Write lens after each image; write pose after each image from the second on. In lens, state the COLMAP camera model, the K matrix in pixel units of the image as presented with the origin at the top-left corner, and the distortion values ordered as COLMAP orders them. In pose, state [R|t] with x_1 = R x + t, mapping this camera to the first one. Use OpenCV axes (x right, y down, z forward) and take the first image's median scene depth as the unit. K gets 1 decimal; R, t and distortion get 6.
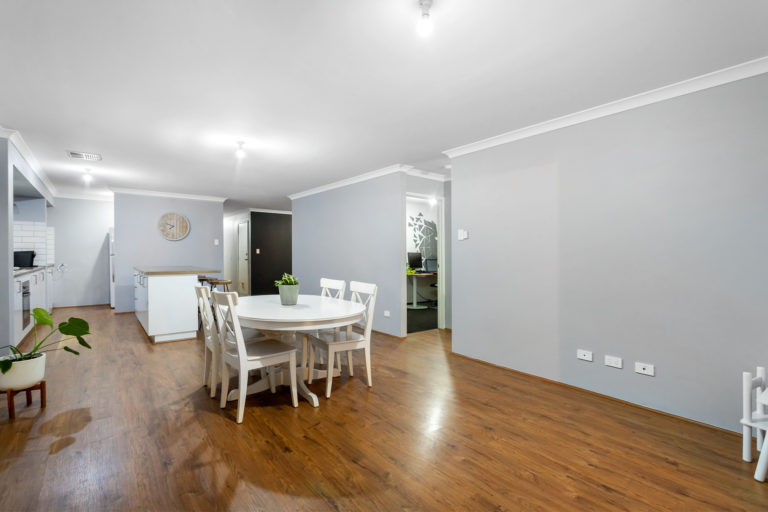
lens RADIAL K [[358.6, 0, 375.6], [0, 358.6, 253.0], [0, 0, 1]] dist [0.011015, 0.000101]
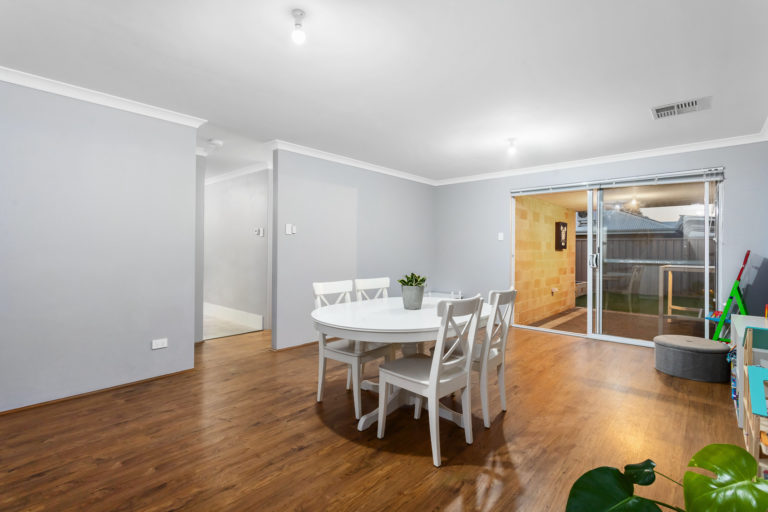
lens RADIAL K [[360.6, 0, 380.3], [0, 360.6, 247.8], [0, 0, 1]] dist [0.010241, 0.000201]
pose [[-0.172241, -0.003643, 0.985048, -0.839180], [-0.012440, 0.999921, 0.001523, -0.001791], [-0.984976, -0.011992, -0.172273, 0.954194]]
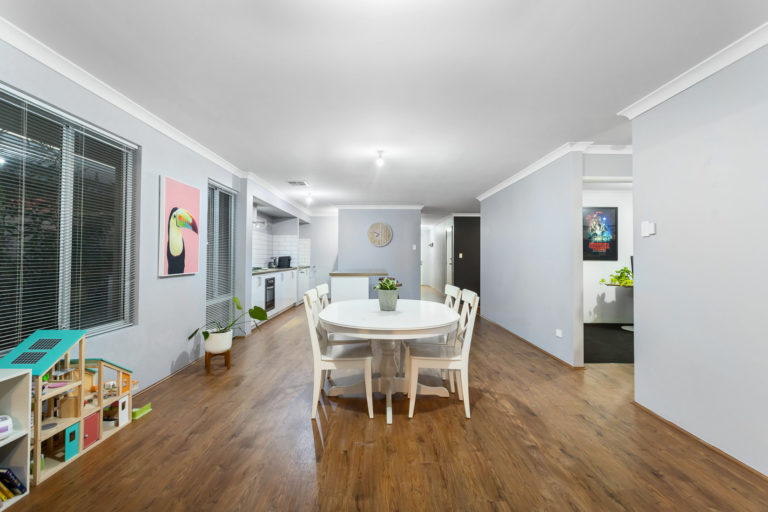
lens RADIAL K [[360.6, 0, 380.3], [0, 360.6, 247.8], [0, 0, 1]] dist [0.010241, 0.000201]
pose [[0.800638, -0.017908, -0.598881, 0.254328], [0.001319, 0.999603, -0.028128, 0.003674], [0.599147, 0.021731, 0.800344, 0.162490]]
